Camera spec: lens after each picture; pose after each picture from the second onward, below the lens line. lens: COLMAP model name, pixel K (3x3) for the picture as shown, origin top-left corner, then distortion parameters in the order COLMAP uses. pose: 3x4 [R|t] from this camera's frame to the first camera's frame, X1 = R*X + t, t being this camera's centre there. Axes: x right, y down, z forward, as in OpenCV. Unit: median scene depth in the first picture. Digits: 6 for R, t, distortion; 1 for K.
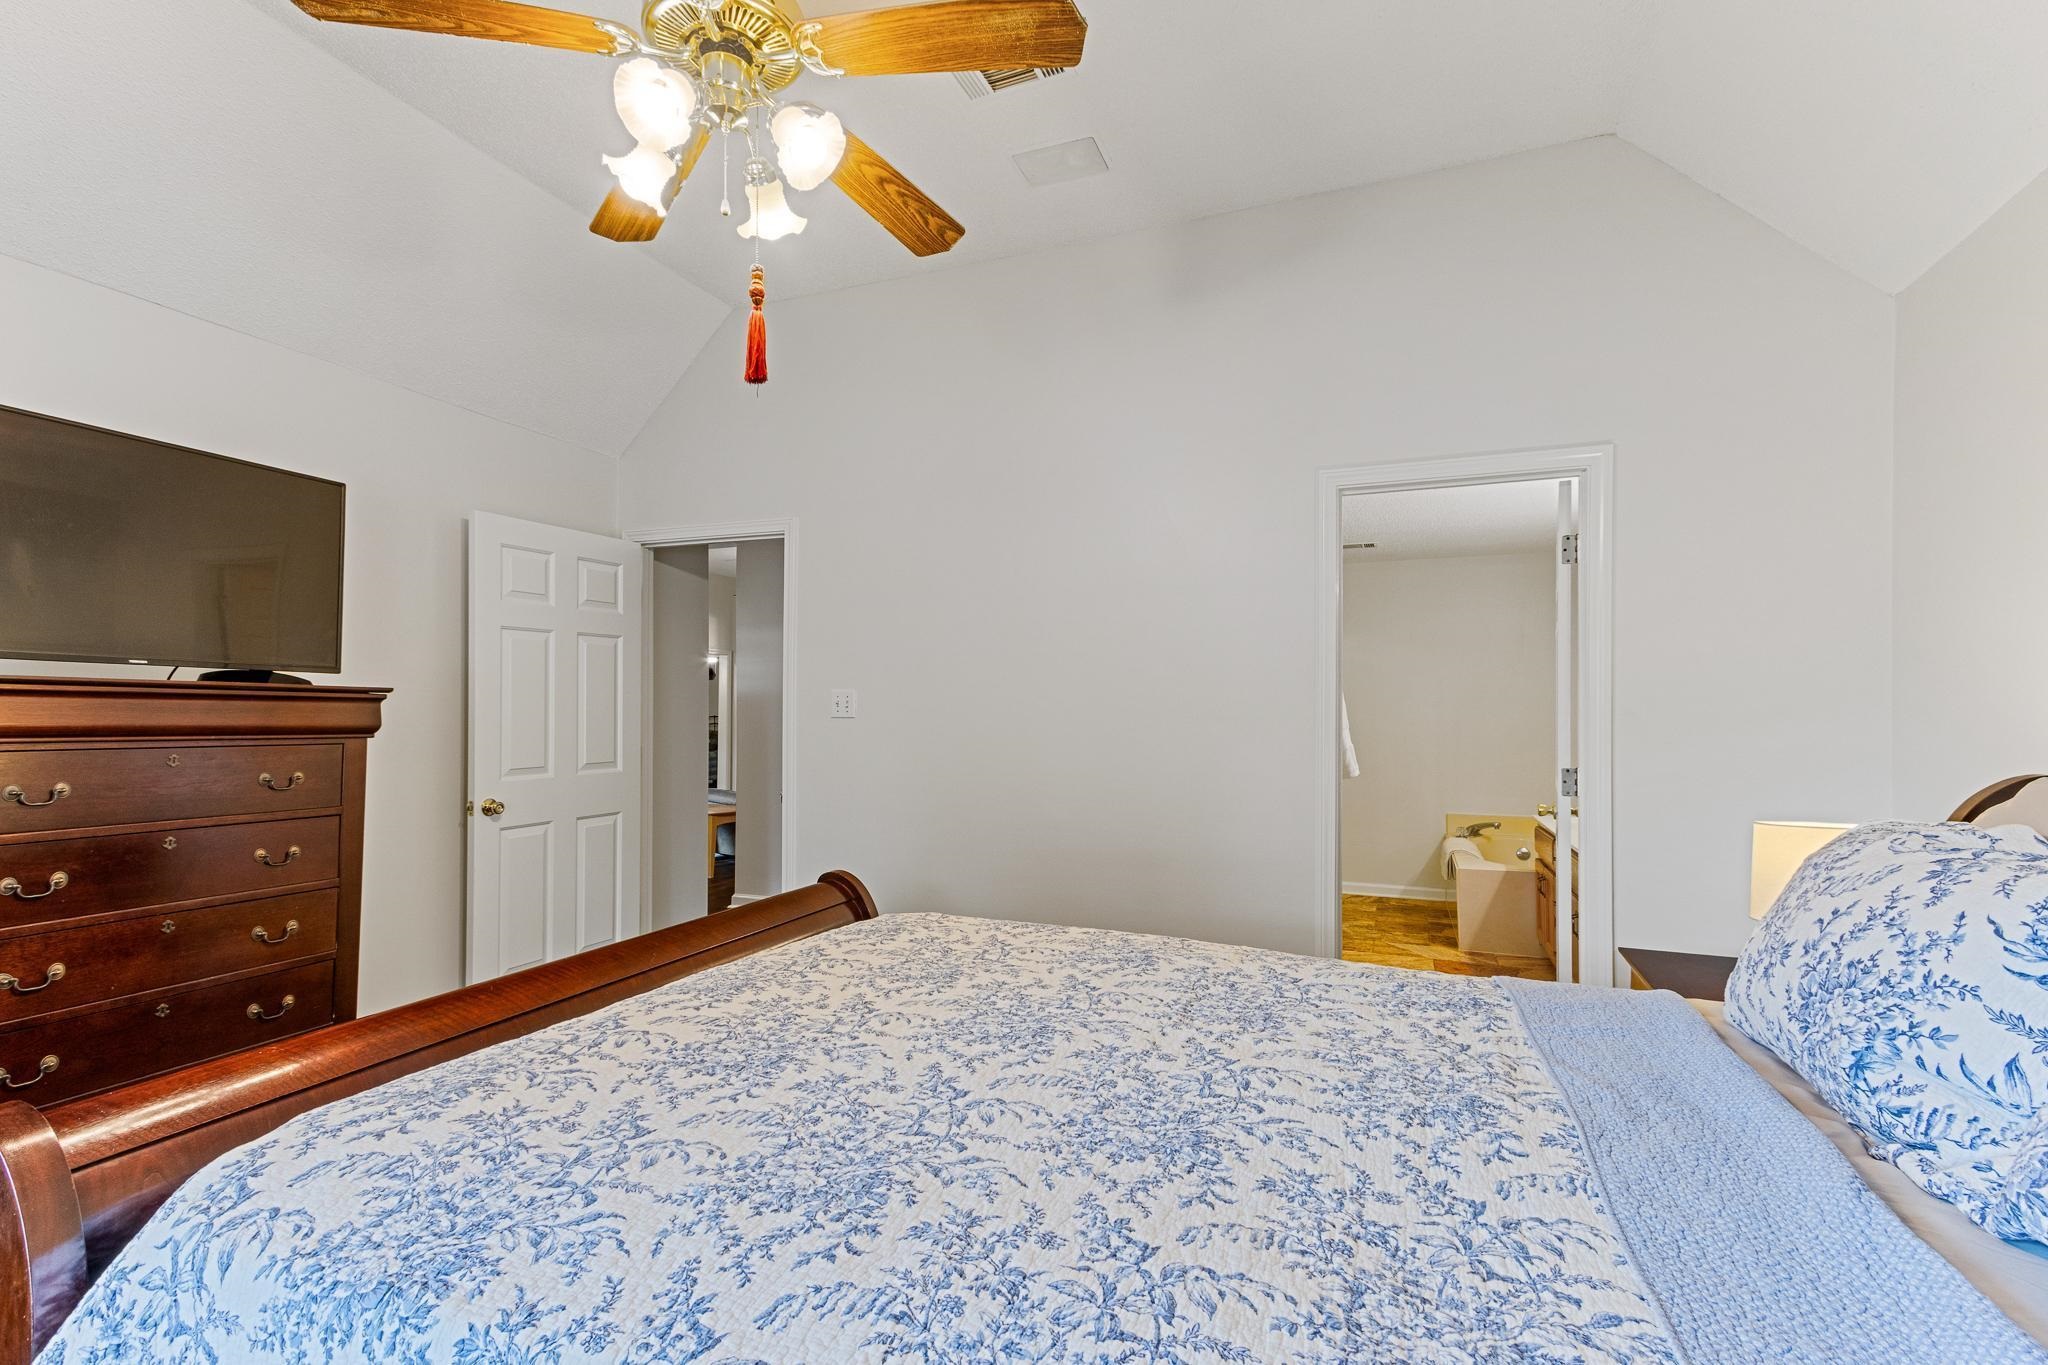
lens RADIAL K [[954.0, 0, 1024.0], [0, 954.0, 682.5], [0, 0, 1]] dist [0.025139, -0.000073]
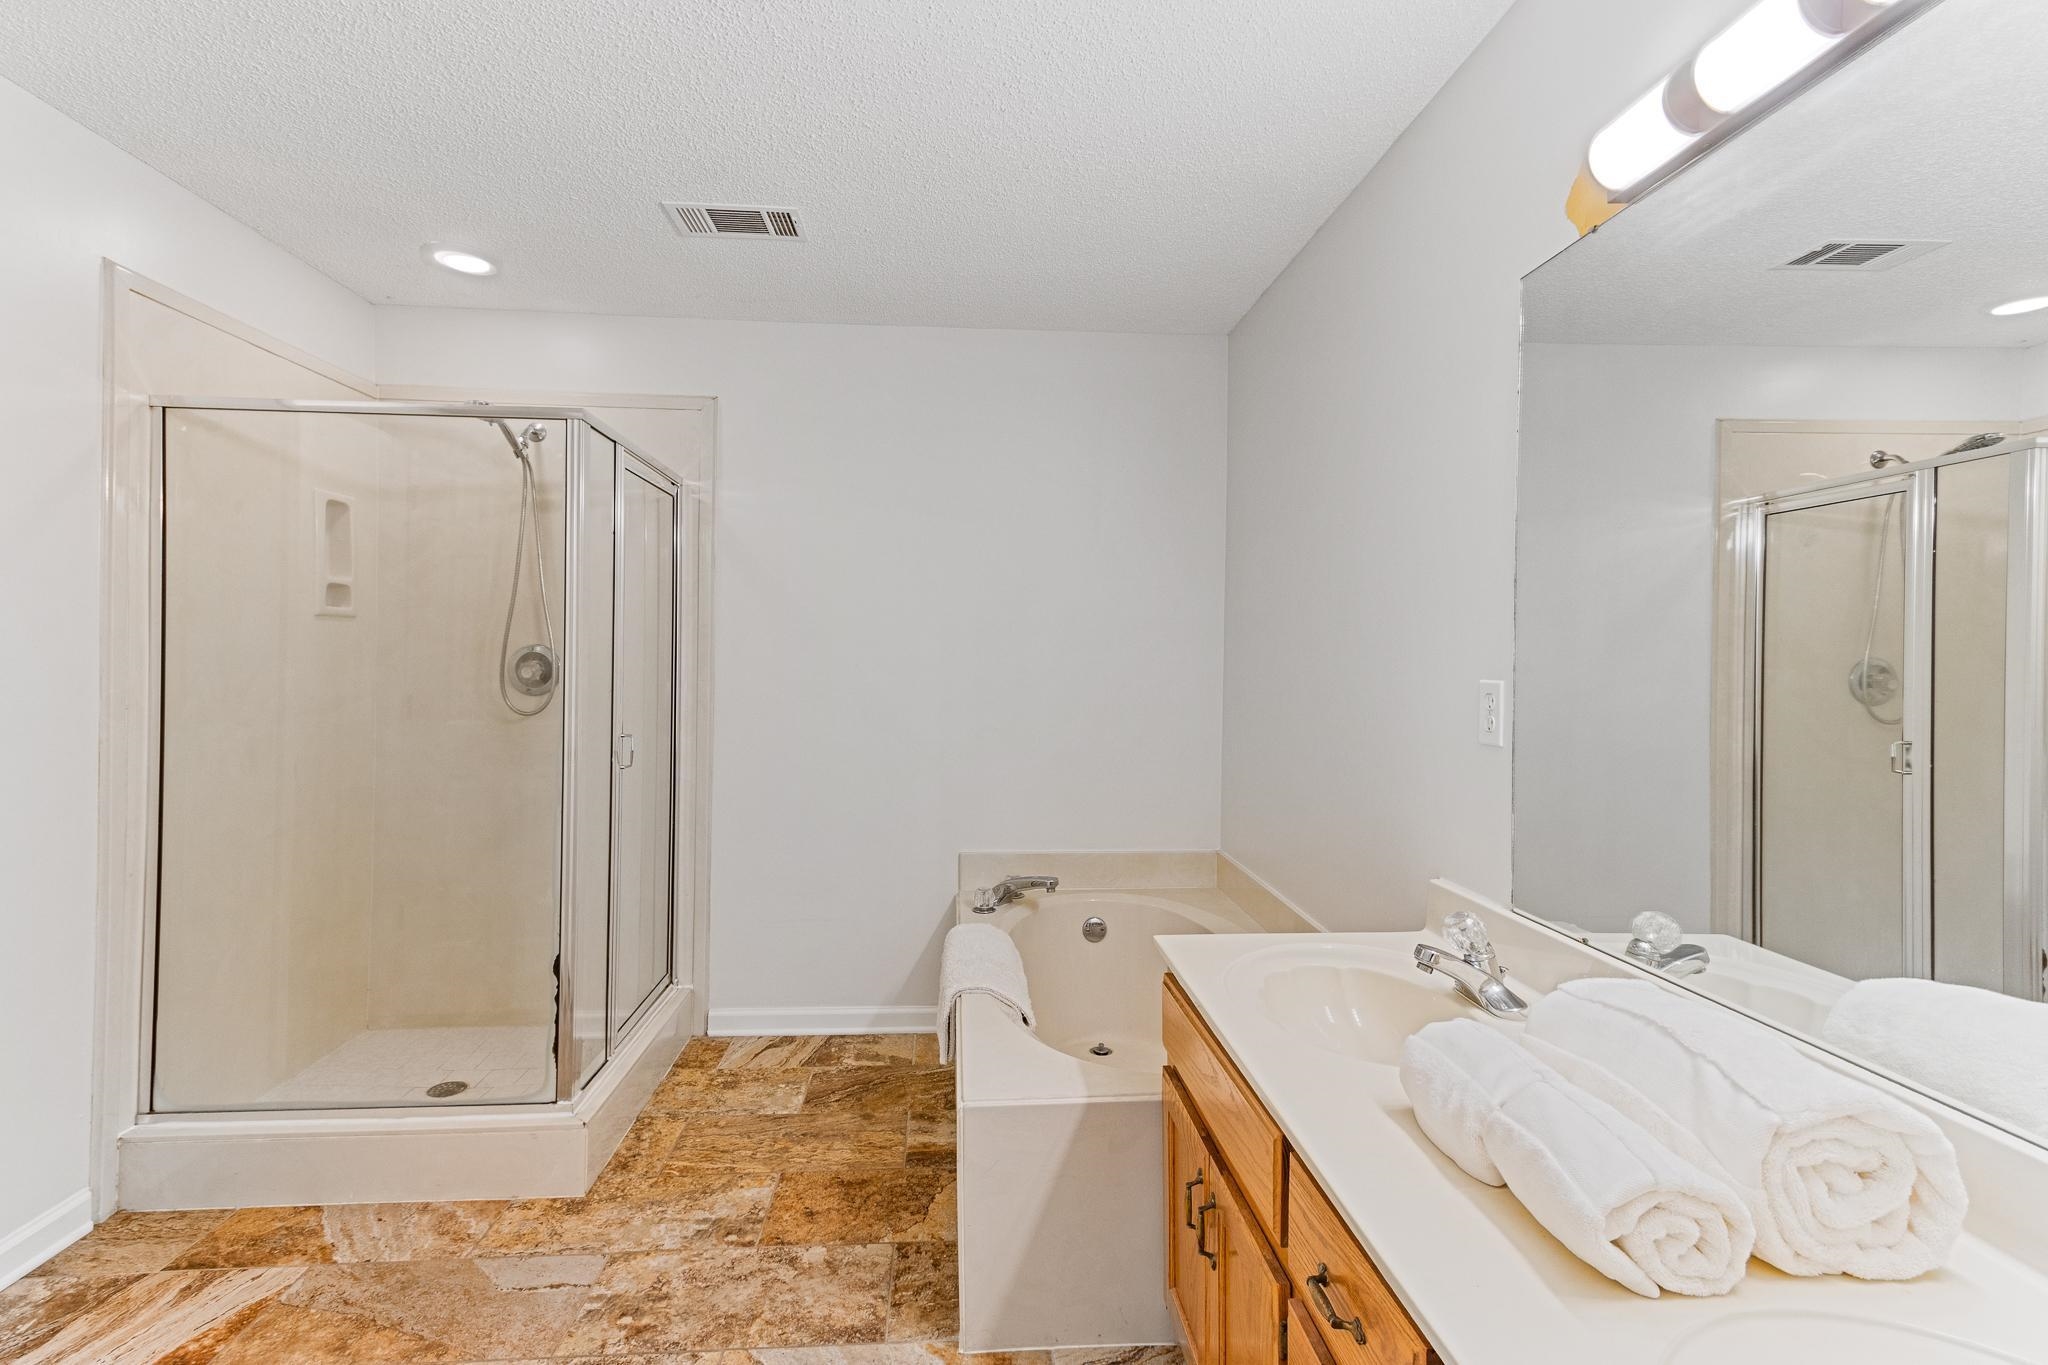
lens RADIAL K [[954.0, 0, 1024.0], [0, 954.0, 682.5], [0, 0, 1]] dist [0.025139, -0.000073]
pose [[0.900543, -0.012073, 0.434600, 0.361789], [-0.014595, 0.998212, 0.057972, 0.025723], [-0.434522, -0.058549, 0.898756, 0.770398]]
